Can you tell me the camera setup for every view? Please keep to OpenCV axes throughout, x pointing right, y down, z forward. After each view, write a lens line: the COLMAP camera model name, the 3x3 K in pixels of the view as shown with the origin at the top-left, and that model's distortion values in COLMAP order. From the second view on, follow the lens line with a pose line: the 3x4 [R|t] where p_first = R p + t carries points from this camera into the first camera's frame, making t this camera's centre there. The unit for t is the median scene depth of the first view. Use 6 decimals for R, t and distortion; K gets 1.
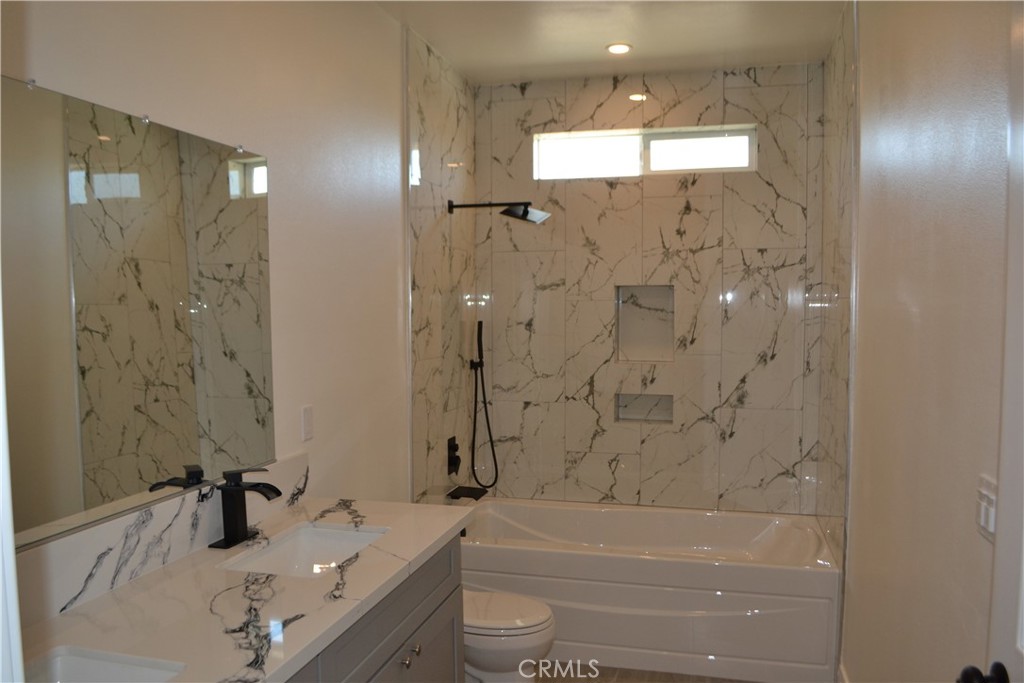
lens RADIAL K [[815.8, 0, 502.5], [0, 815.8, 359.3], [0, 0, 1]] dist [-0.083794, 0.011833]
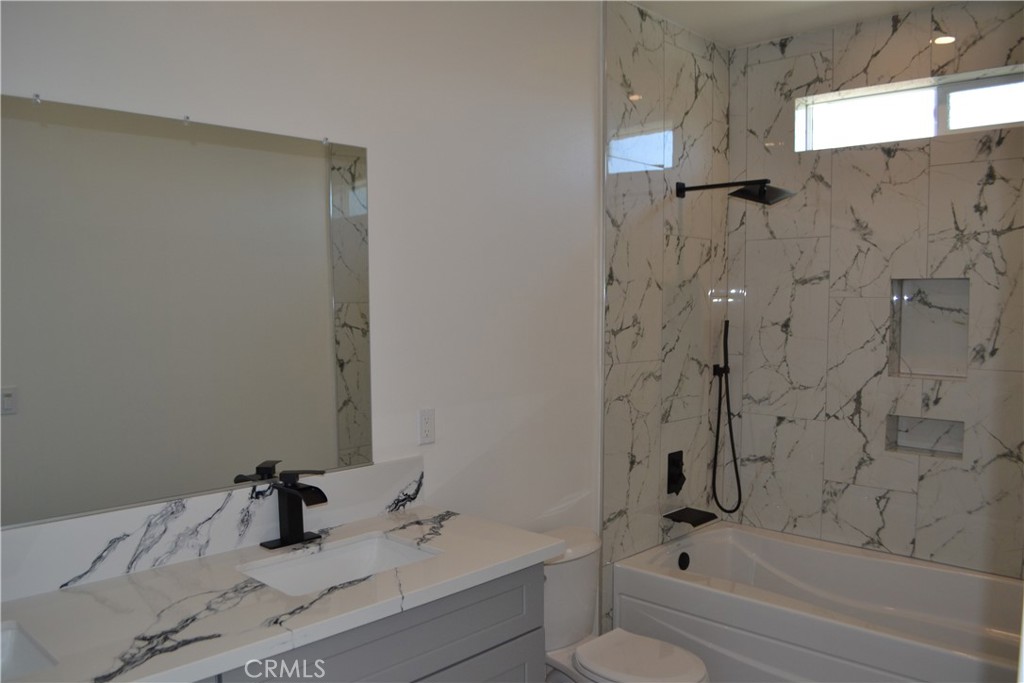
lens RADIAL K [[815.8, 0, 502.5], [0, 815.8, 359.3], [0, 0, 1]] dist [-0.083794, 0.011833]
pose [[0.876408, 0.038087, -0.480061, 0.184750], [-0.034731, 0.999271, 0.015874, -0.011311], [0.480315, 0.002760, 0.877092, 0.133653]]
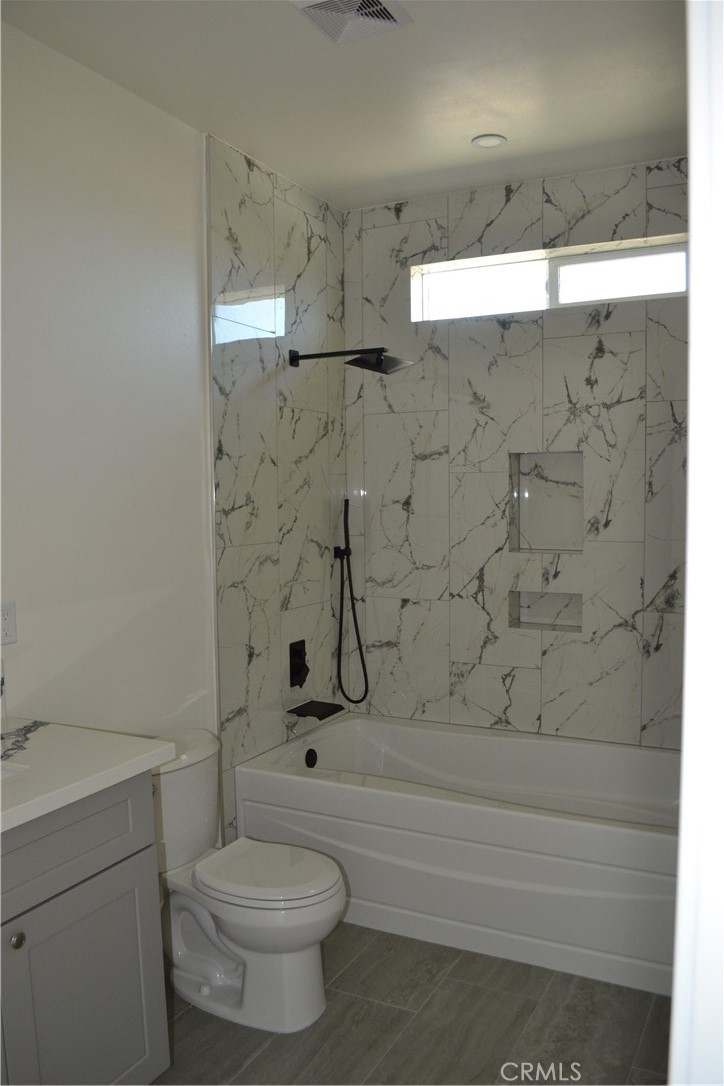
lens RADIAL K [[865.2, 0, 377.2], [0, 865.2, 558.6], [0, 0, 1]] dist [-0.083794, 0.011833]
pose [[0.980381, 0.008279, -0.196940, 0.179455], [-0.005867, 0.999900, 0.012829, 0.001292], [0.197027, -0.011421, 0.980332, 0.161405]]
